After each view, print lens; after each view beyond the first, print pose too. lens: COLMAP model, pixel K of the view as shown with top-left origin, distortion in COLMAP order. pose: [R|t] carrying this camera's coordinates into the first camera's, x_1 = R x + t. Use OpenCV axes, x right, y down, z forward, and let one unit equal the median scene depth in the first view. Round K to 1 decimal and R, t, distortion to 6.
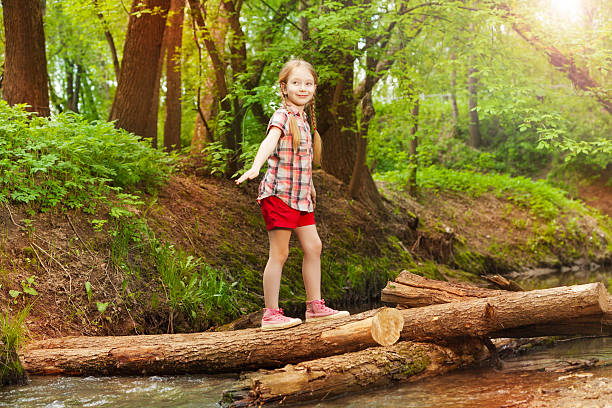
lens RADIAL K [[1199.0, 0, 306.0], [0, 1199.0, 204.0], [0, 0, 1]] dist [-0.299784, -0.089260]
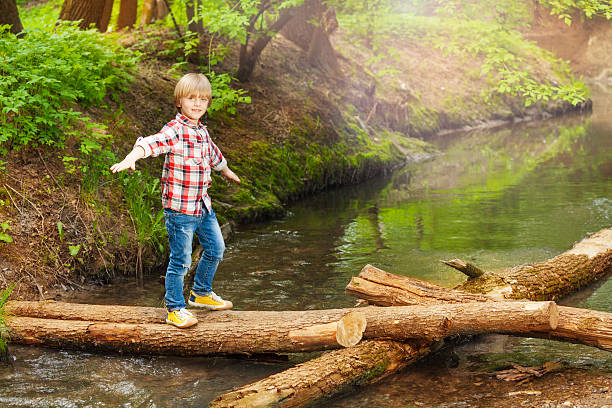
lens RADIAL K [[1199.0, 0, 306.0], [0, 1199.0, 204.0], [0, 0, 1]] dist [-0.299784, -0.089260]
pose [[0.998918, 0.015729, 0.043761, -0.014509], [-0.023403, 0.983241, 0.180802, -0.139764], [-0.040184, -0.181630, 0.982546, -0.020299]]
